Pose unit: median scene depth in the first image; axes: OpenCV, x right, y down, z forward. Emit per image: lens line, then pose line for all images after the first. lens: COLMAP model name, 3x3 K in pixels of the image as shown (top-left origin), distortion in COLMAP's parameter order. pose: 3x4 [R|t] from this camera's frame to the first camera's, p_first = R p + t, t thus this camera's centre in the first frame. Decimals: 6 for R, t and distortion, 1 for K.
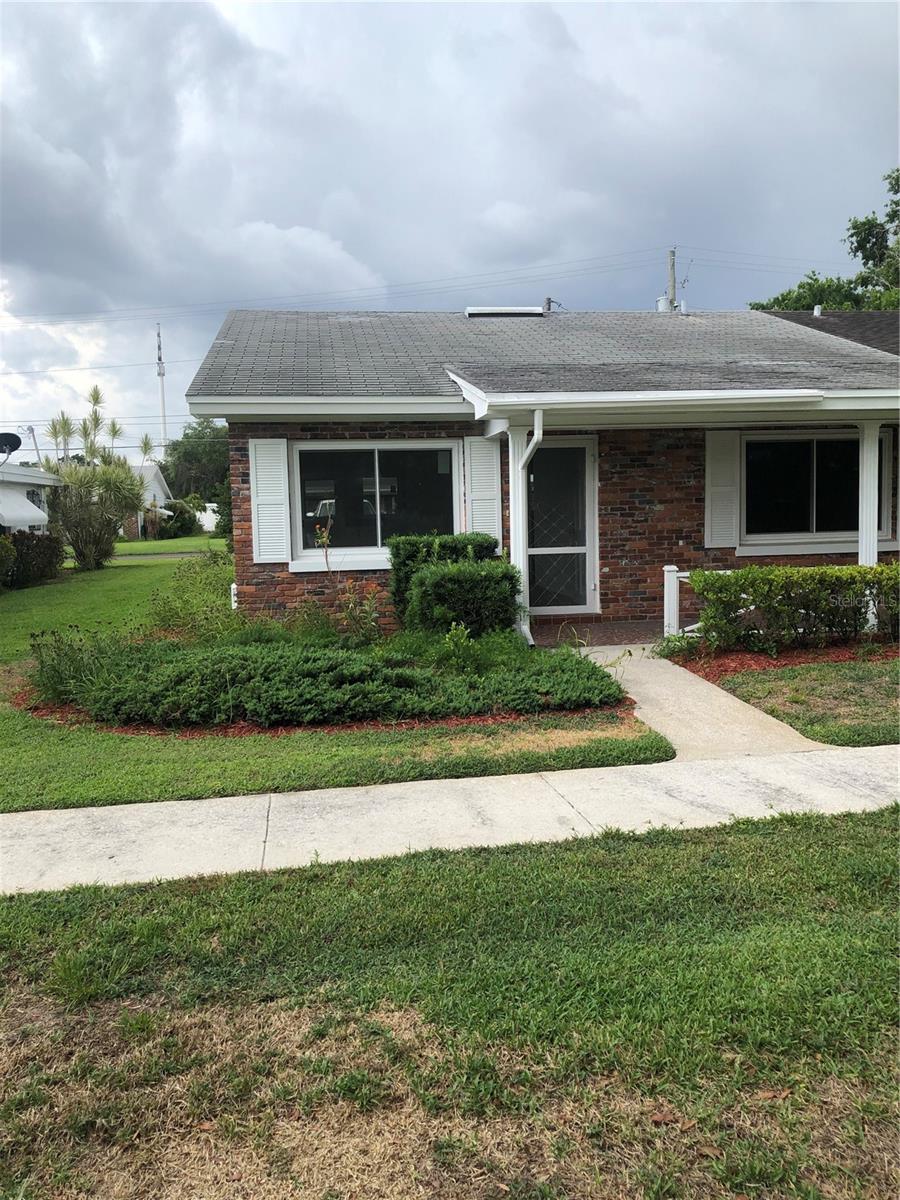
lens RADIAL K [[981.0, 0, 451.2], [0, 981.0, 591.7], [0, 0, 1]] dist [0.034263, -0.027669]
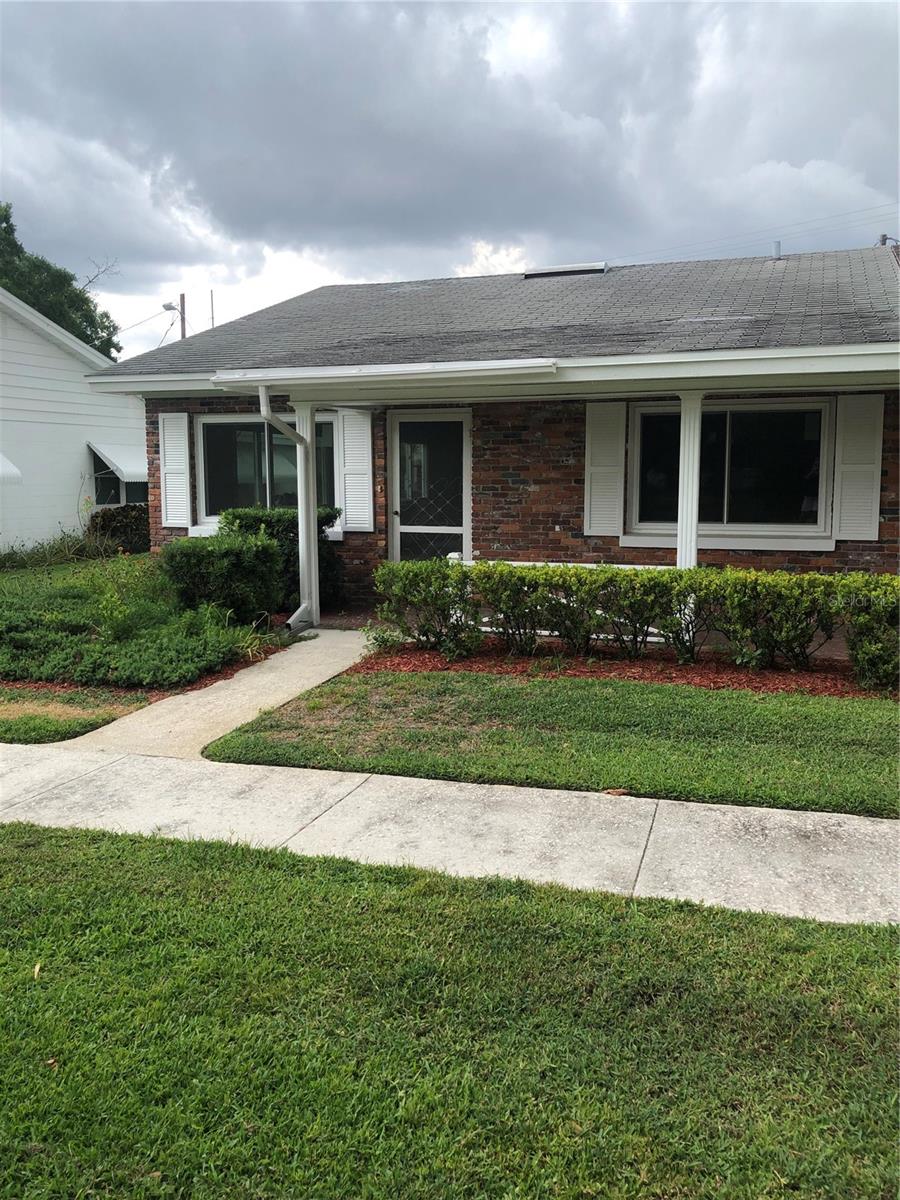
lens RADIAL K [[981.0, 0, 453.7], [0, 981.0, 603.8], [0, 0, 1]] dist [0.034263, -0.027669]
pose [[0.889022, 0.085924, -0.449730, 0.564933], [-0.061405, 0.995735, 0.068857, -0.037383], [0.453728, -0.033599, 0.890507, 0.155764]]
